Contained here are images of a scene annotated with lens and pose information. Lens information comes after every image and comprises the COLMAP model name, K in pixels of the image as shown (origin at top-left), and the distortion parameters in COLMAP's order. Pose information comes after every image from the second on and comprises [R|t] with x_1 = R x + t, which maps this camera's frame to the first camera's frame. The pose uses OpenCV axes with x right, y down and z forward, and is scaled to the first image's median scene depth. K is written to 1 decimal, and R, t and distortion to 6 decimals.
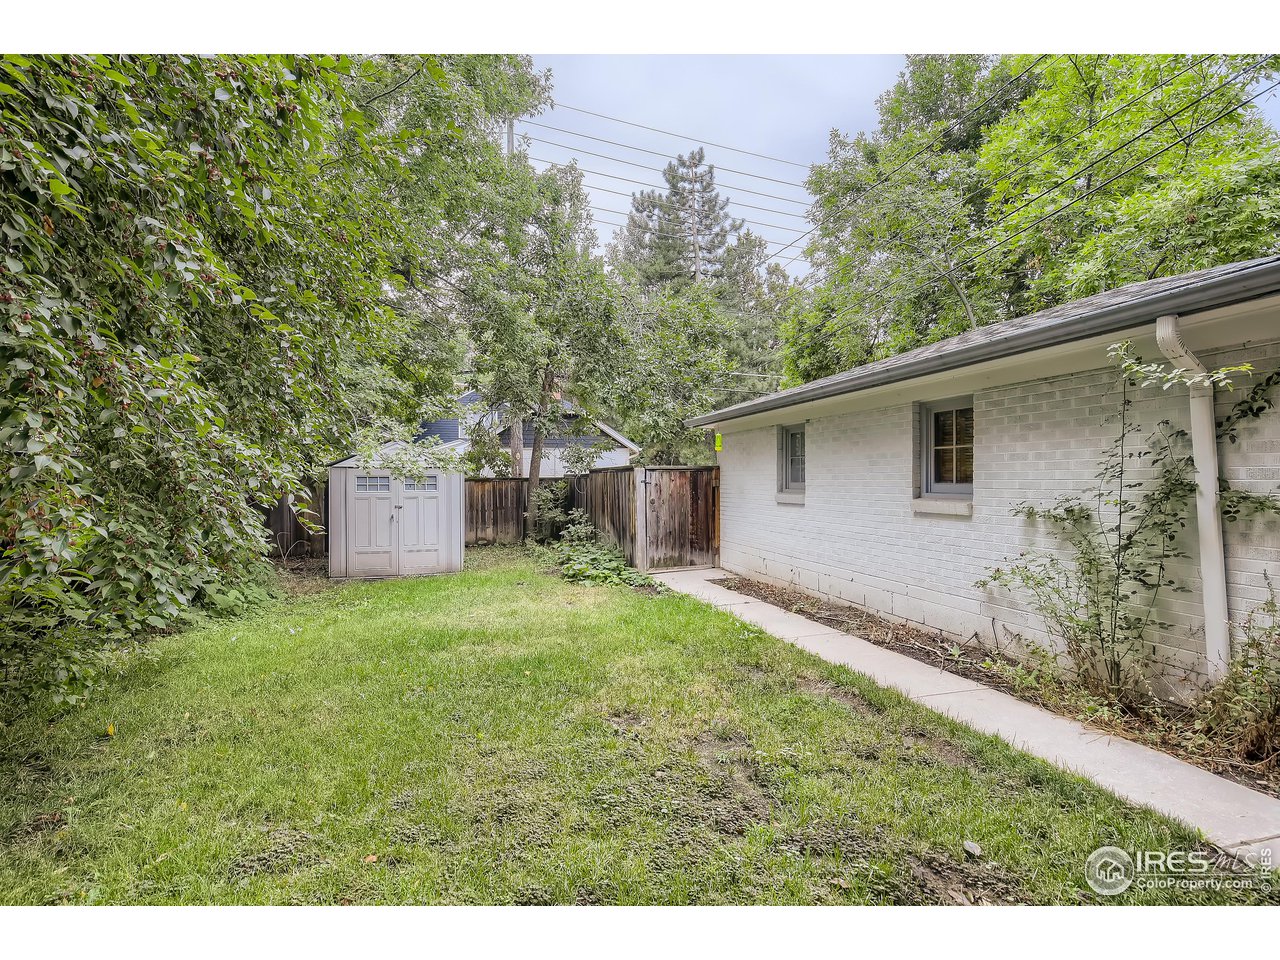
lens RADIAL K [[584.5, 0, 636.8], [0, 584.5, 484.1], [0, 0, 1]] dist [0.001831, 0.000449]
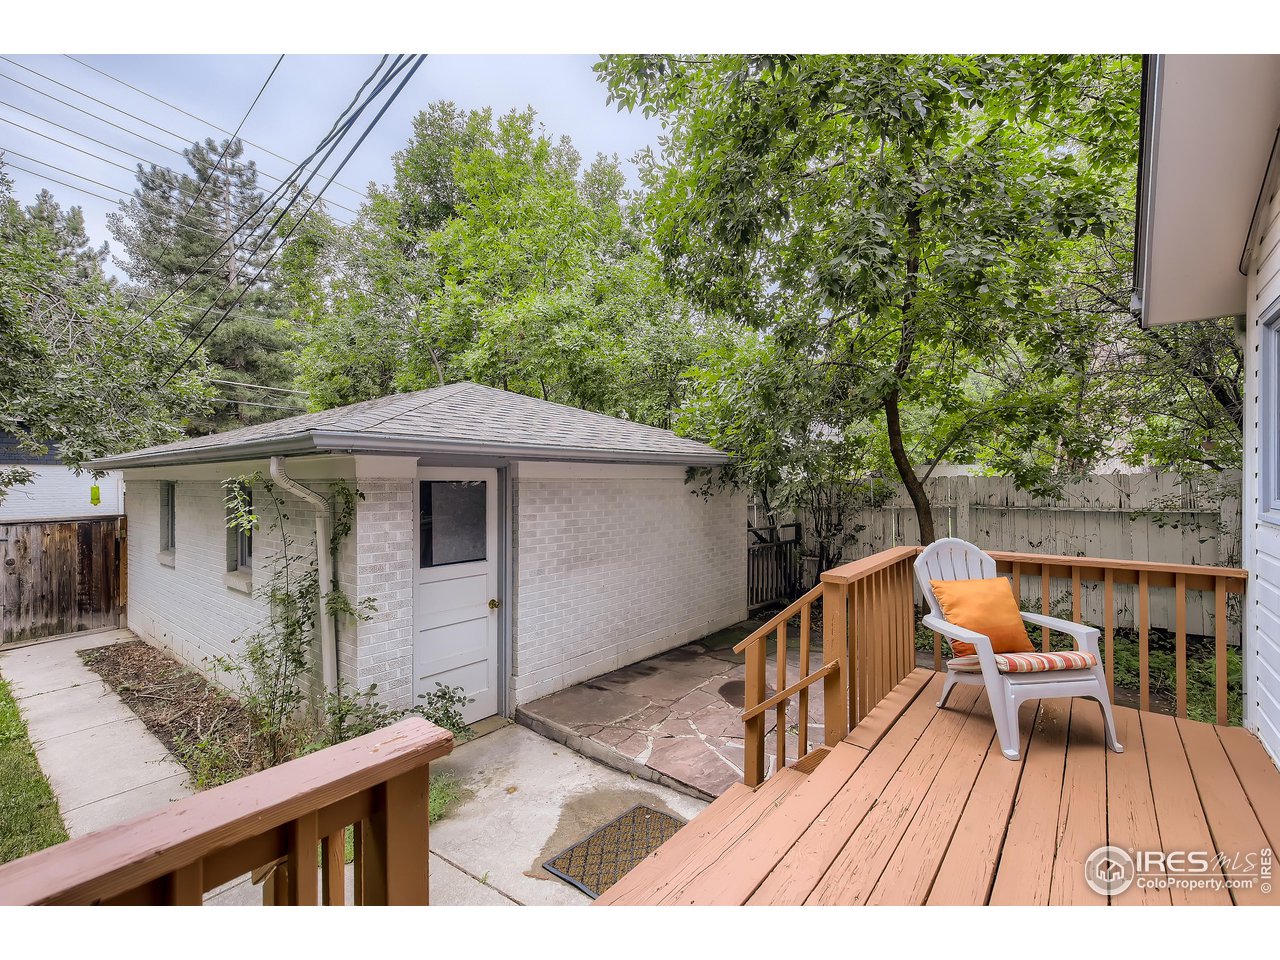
lens RADIAL K [[545.8, 0, 640.0], [0, 545.8, 475.0], [0, 0, 1]] dist [0.000994, -0.000004]
pose [[0.831182, 0.000358, 0.556000, 0.160144], [0.000888, 0.999998, -0.001970, -0.043424], [-0.556000, 0.002131, 0.831180, -0.067853]]
